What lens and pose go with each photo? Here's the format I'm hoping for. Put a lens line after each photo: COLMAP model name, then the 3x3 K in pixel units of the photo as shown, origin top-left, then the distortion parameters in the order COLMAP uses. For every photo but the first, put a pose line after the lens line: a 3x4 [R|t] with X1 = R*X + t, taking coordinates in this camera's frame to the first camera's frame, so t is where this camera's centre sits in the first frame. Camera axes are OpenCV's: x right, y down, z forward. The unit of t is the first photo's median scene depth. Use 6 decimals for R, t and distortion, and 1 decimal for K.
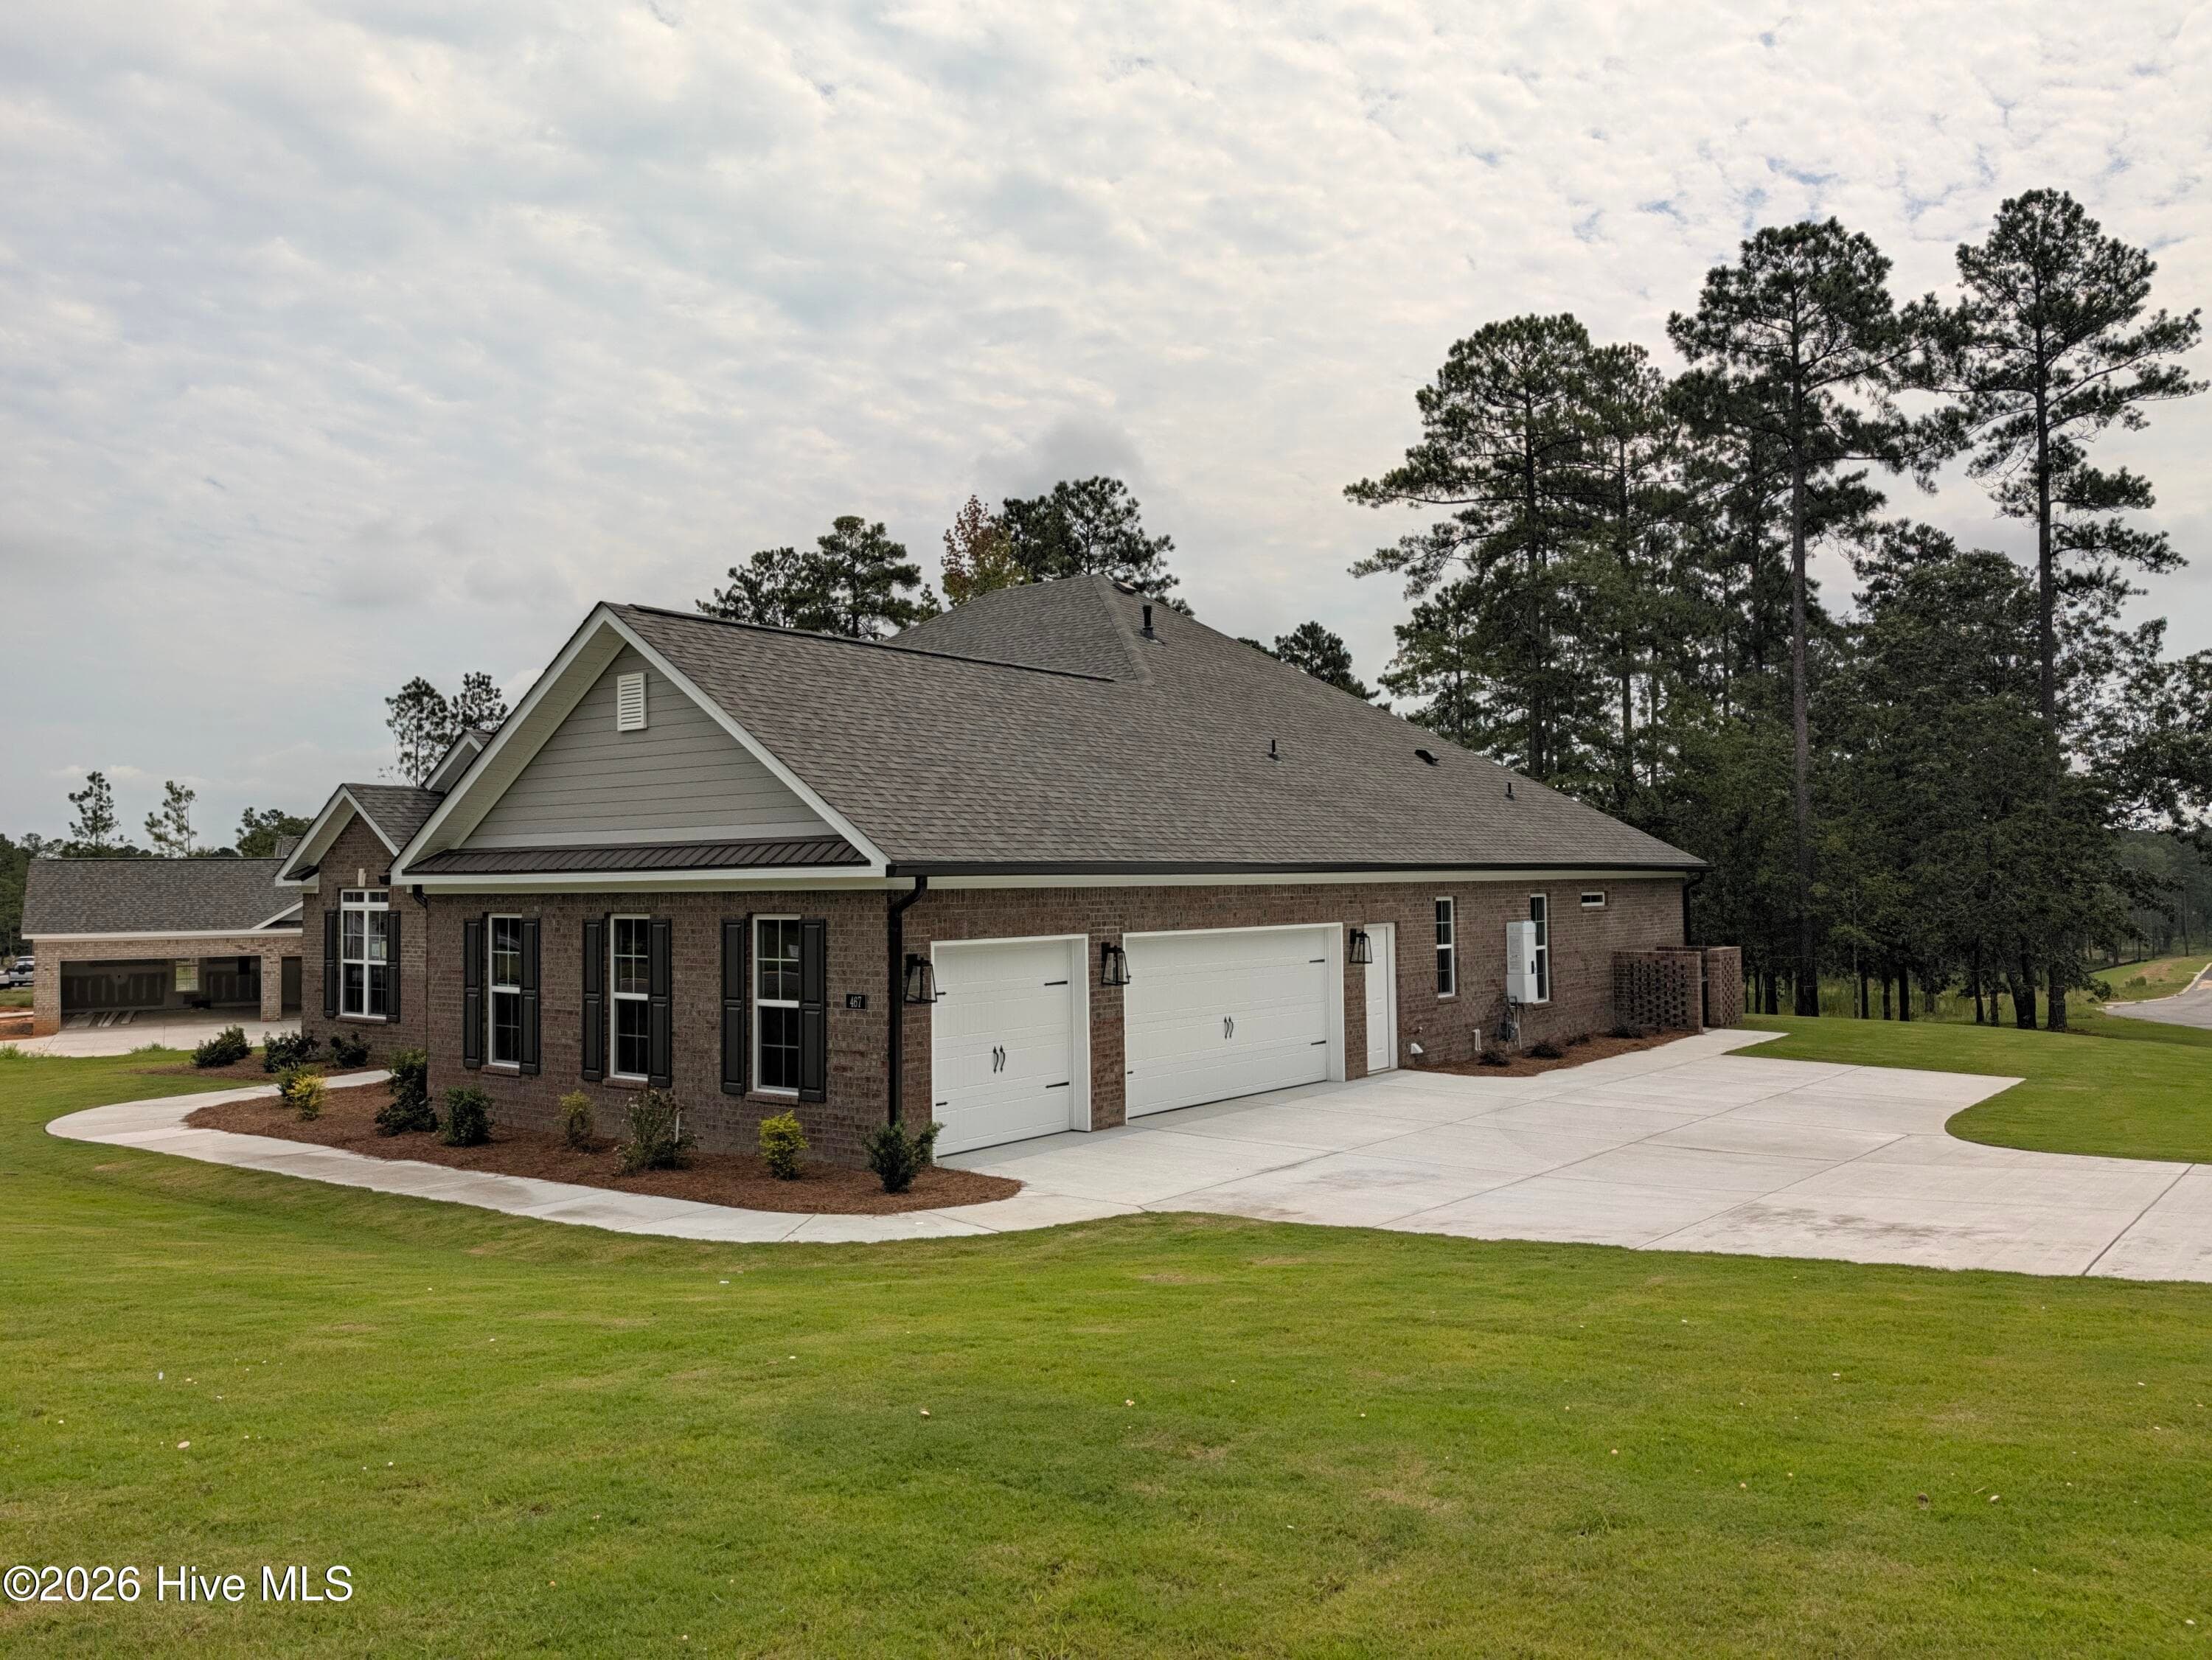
lens RADIAL K [[1672.7, 0, 1106.5], [0, 1672.7, 865.5], [0, 0, 1]] dist [0.011444, 0.001688]
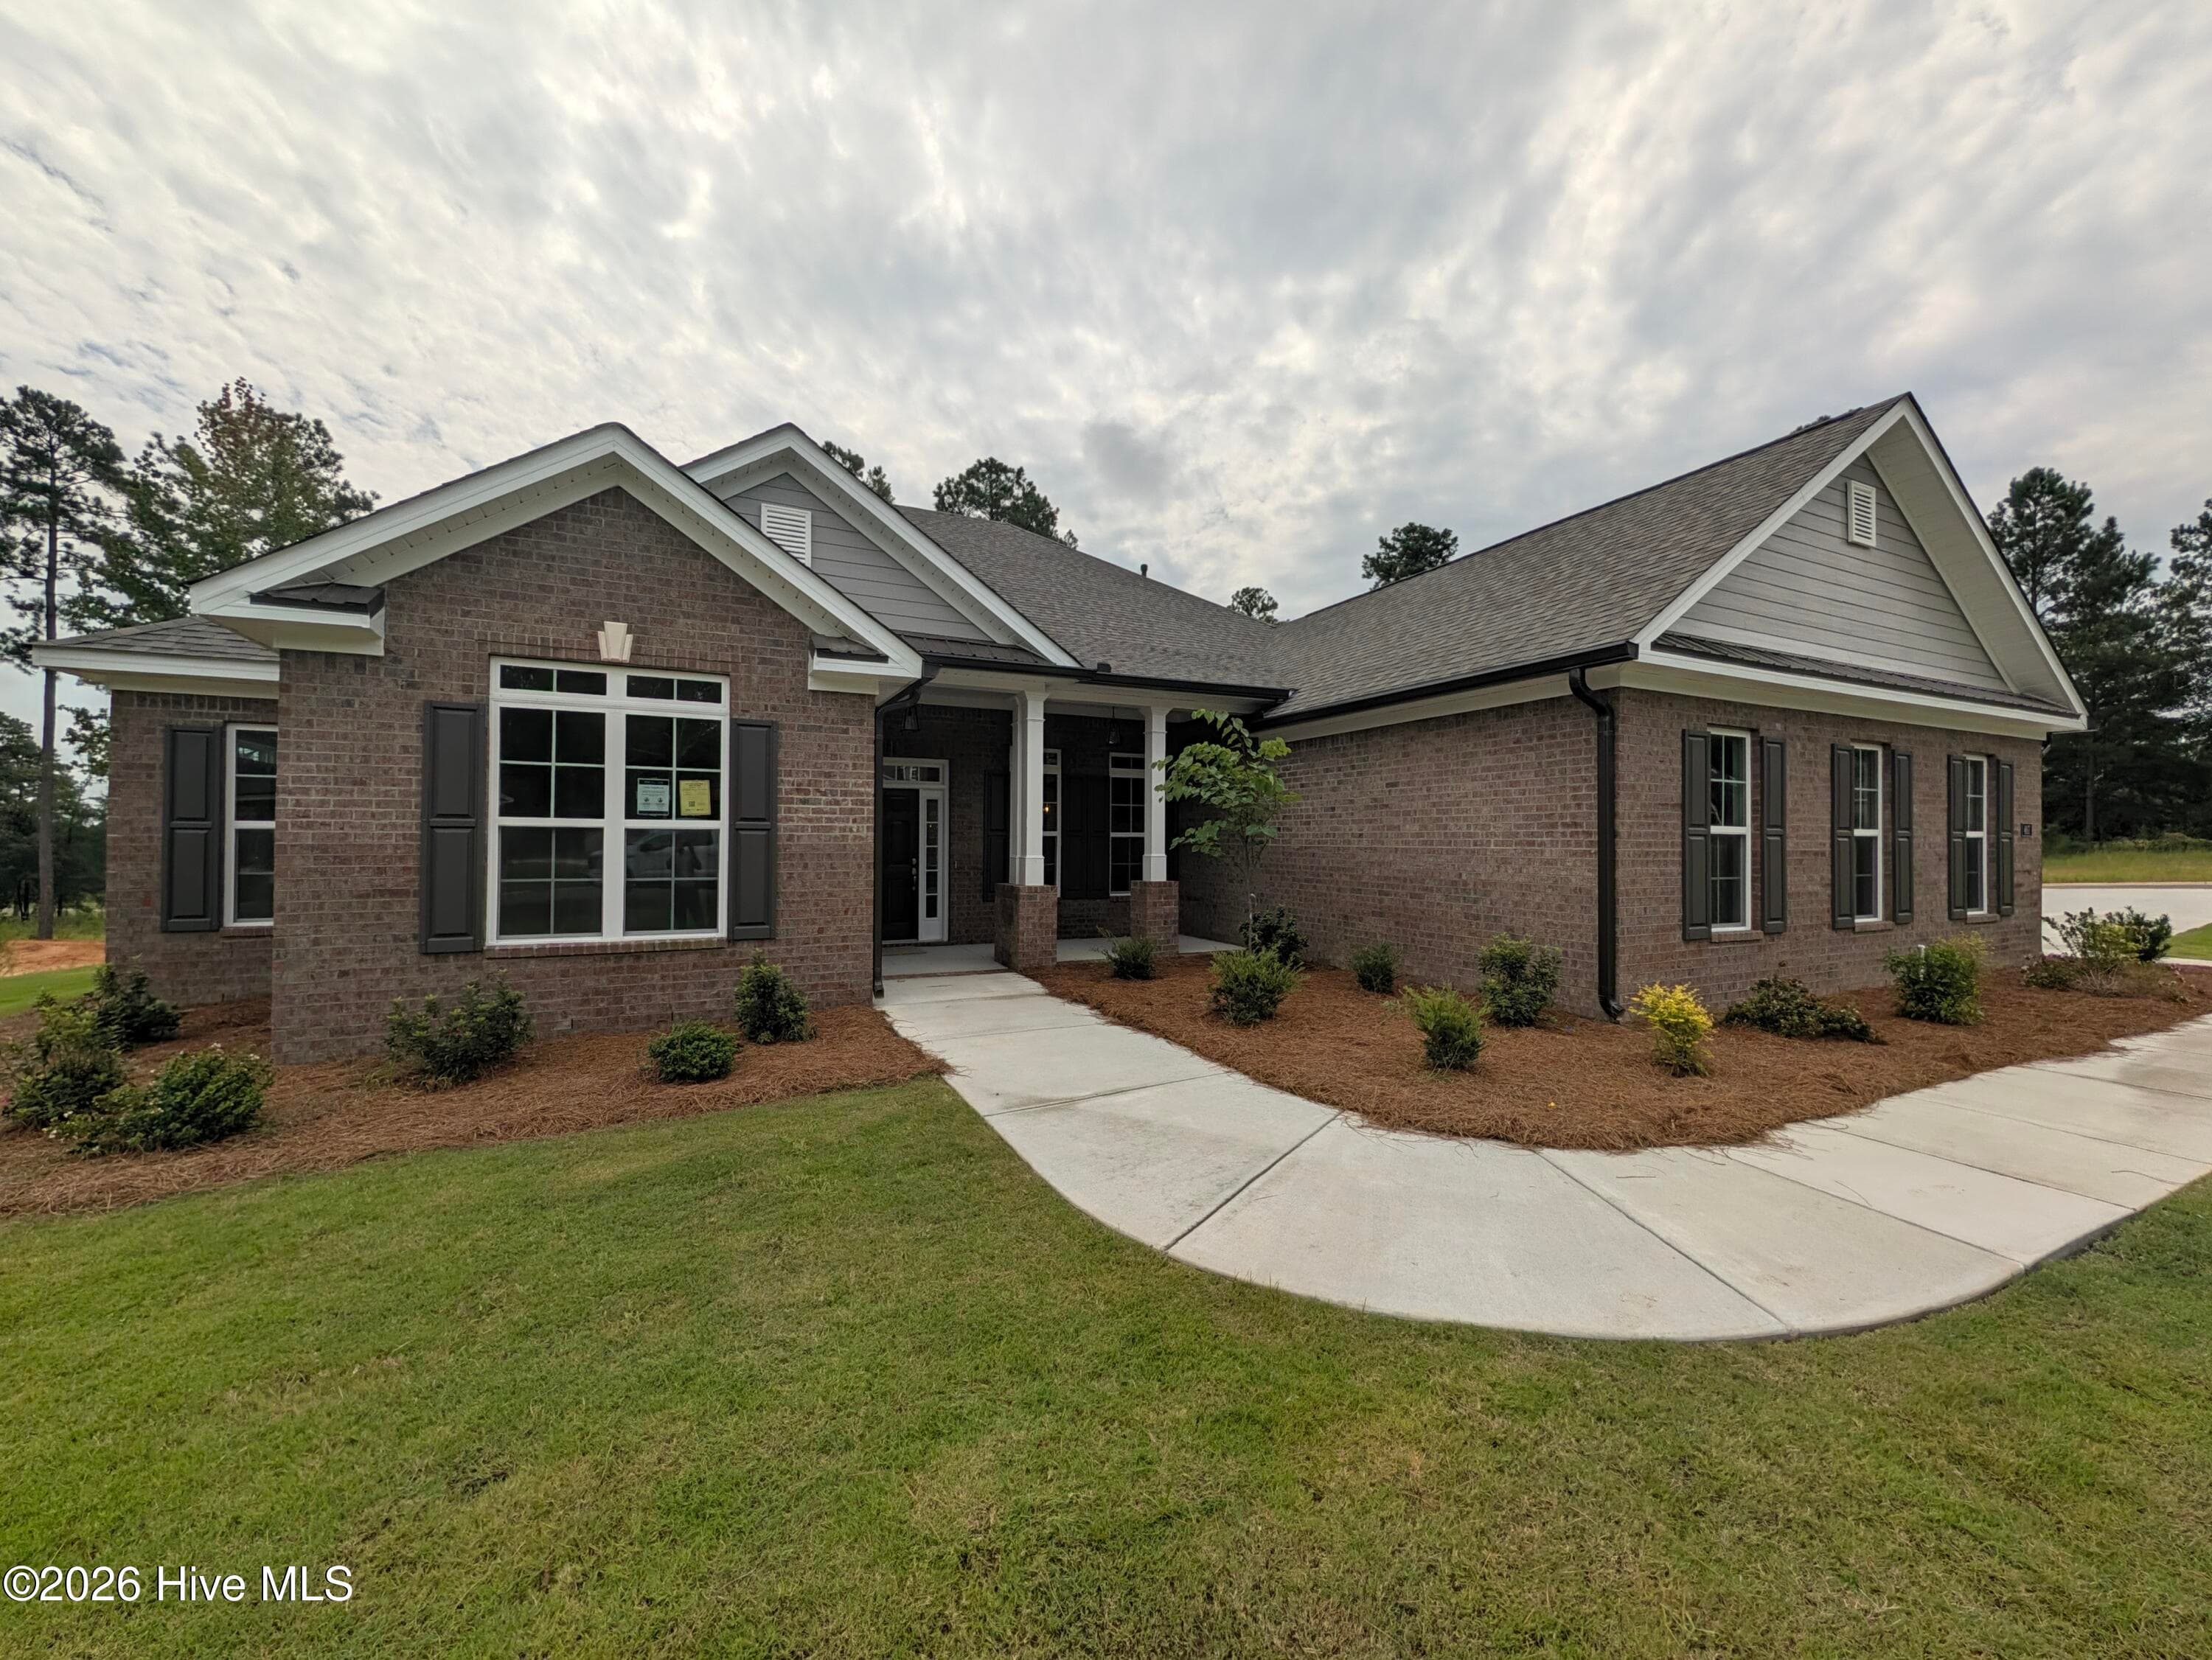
lens RADIAL K [[859.5, 0, 1105.6], [0, 859.5, 833.9], [0, 0, 1]] dist [0.003124, -0.000102]
pose [[0.449837, 0.023156, 0.892811, -0.503024], [-0.015473, 0.999716, -0.018133, 0.053002], [-0.892977, -0.005657, 0.450067, 0.652307]]
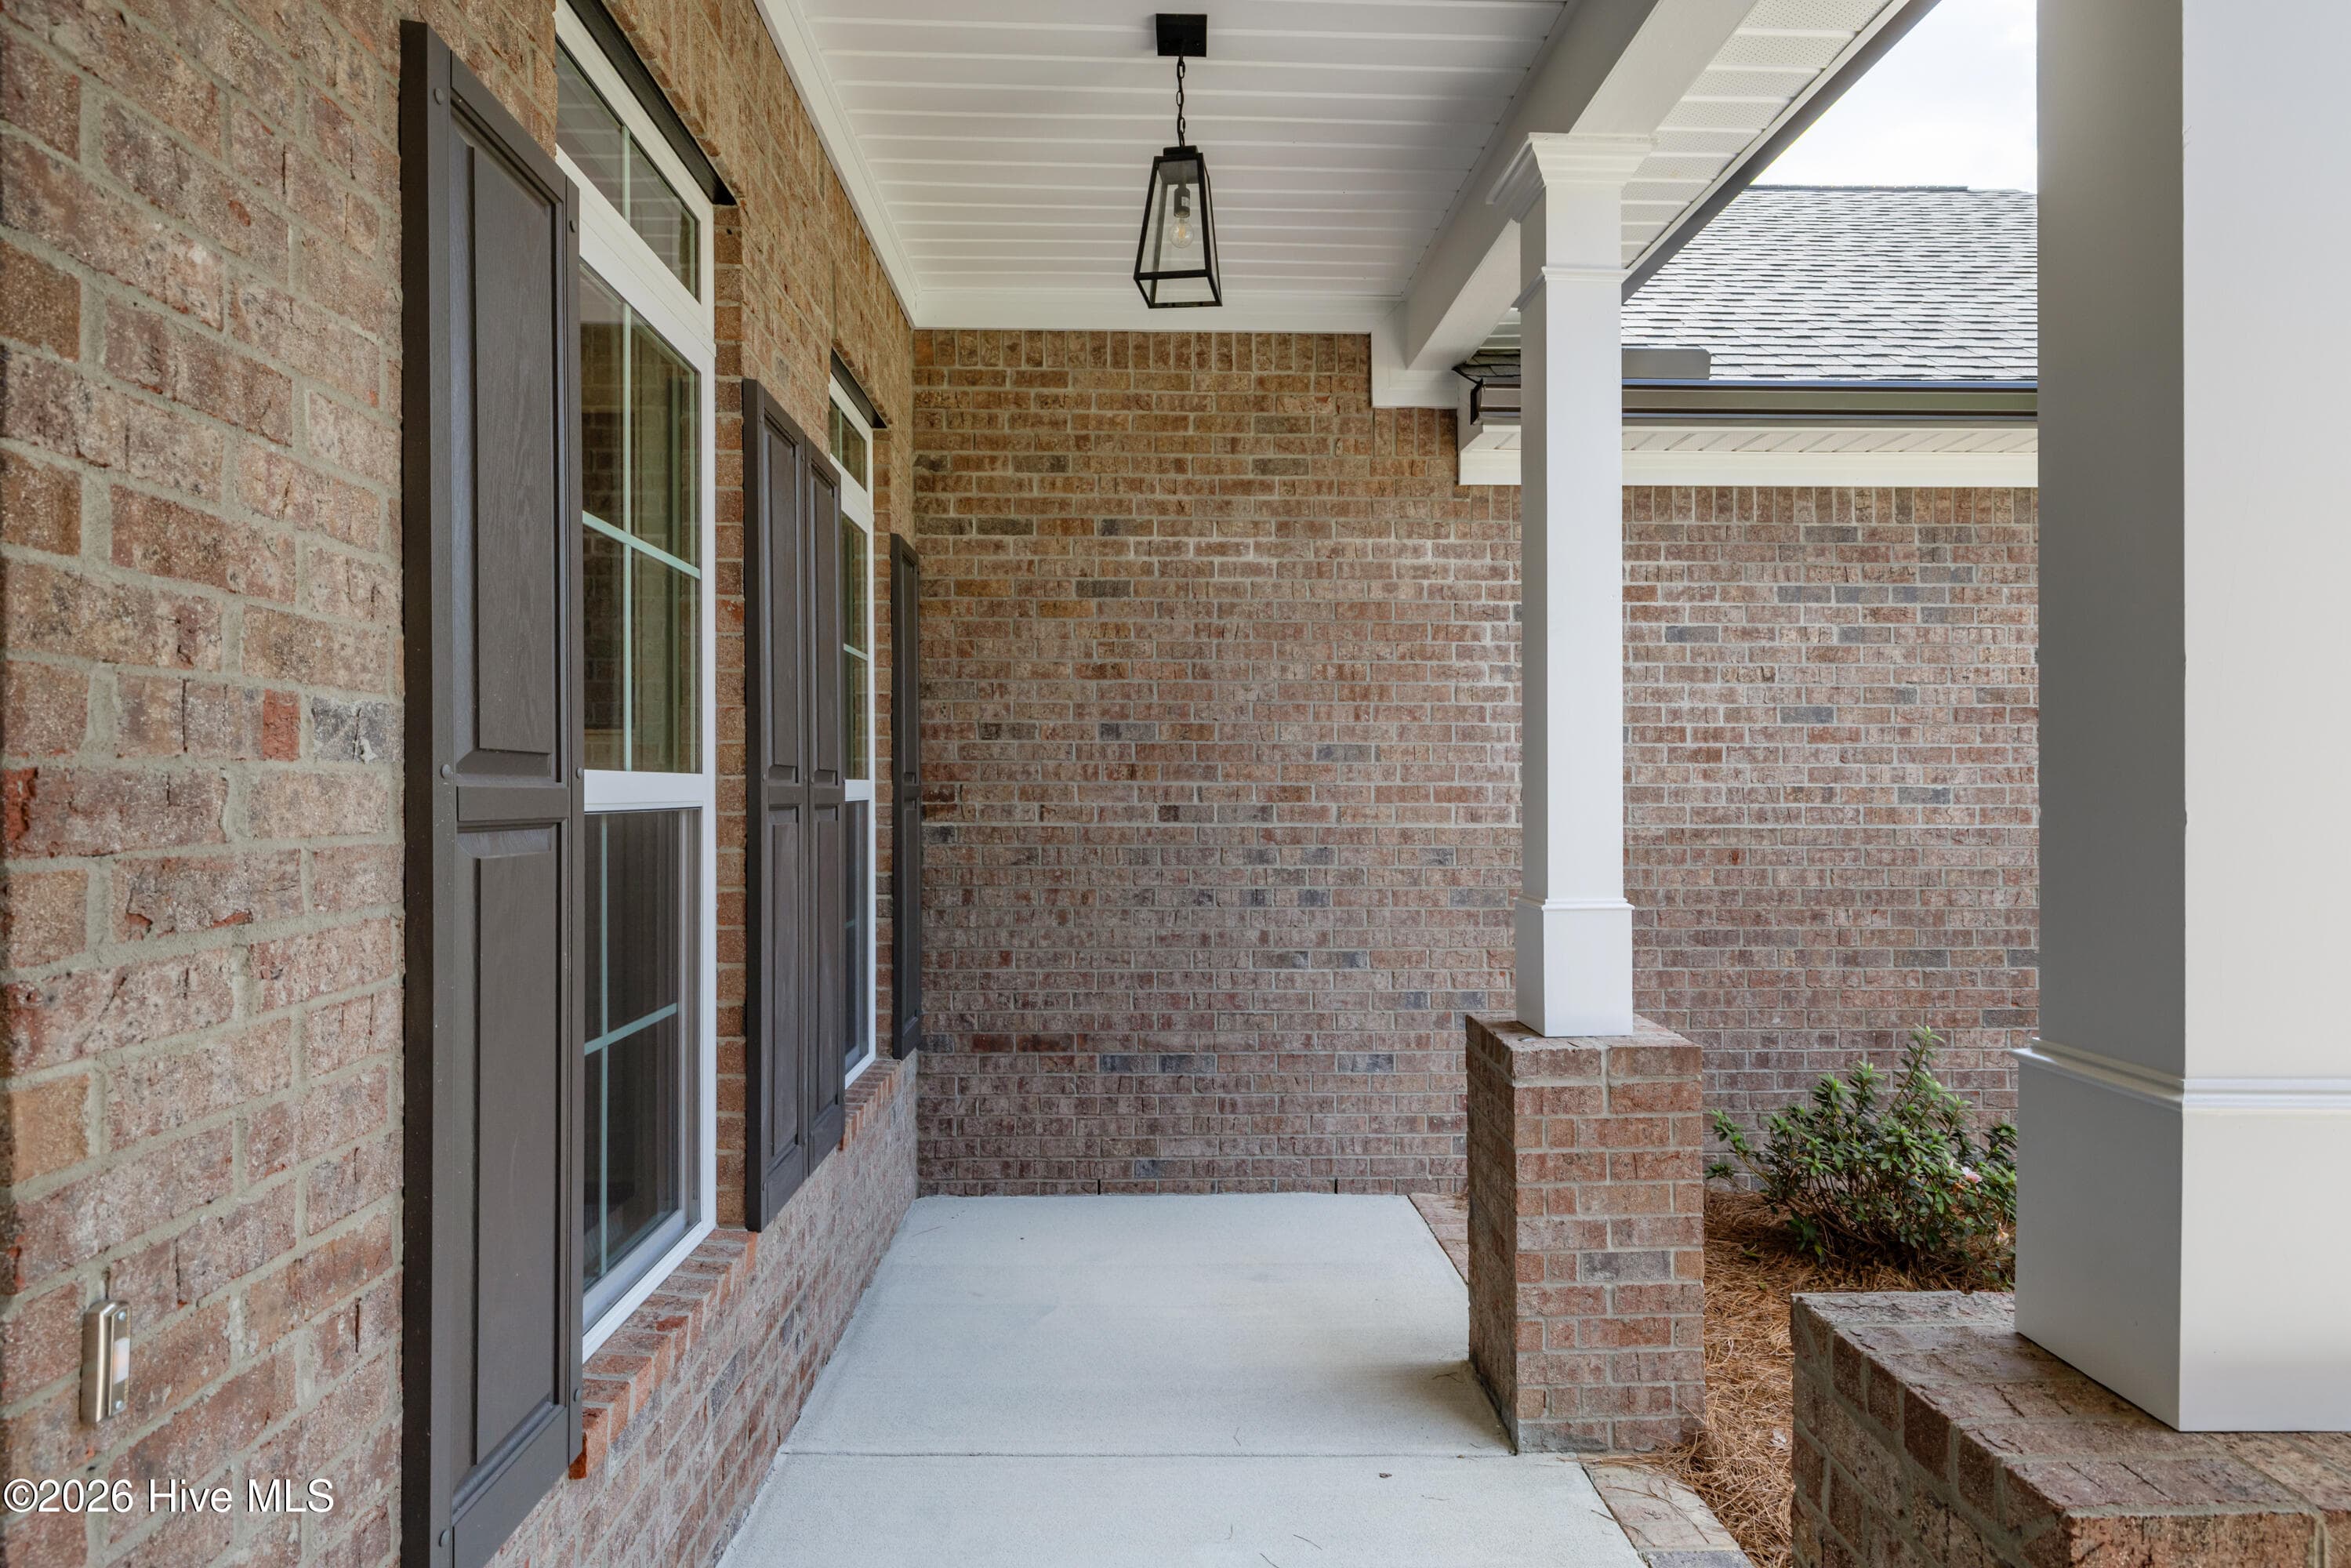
lens RADIAL K [[1193.1, 0, 1176.0], [0, 1193.1, 789.2], [0, 0, 1]] dist [-0.000631, -0.000657]
pose [[-0.641422, 0.009811, 0.767126, -0.252329], [-0.002559, 0.999885, -0.014927, 0.047107], [-0.767184, -0.011538, -0.641323, 0.865506]]
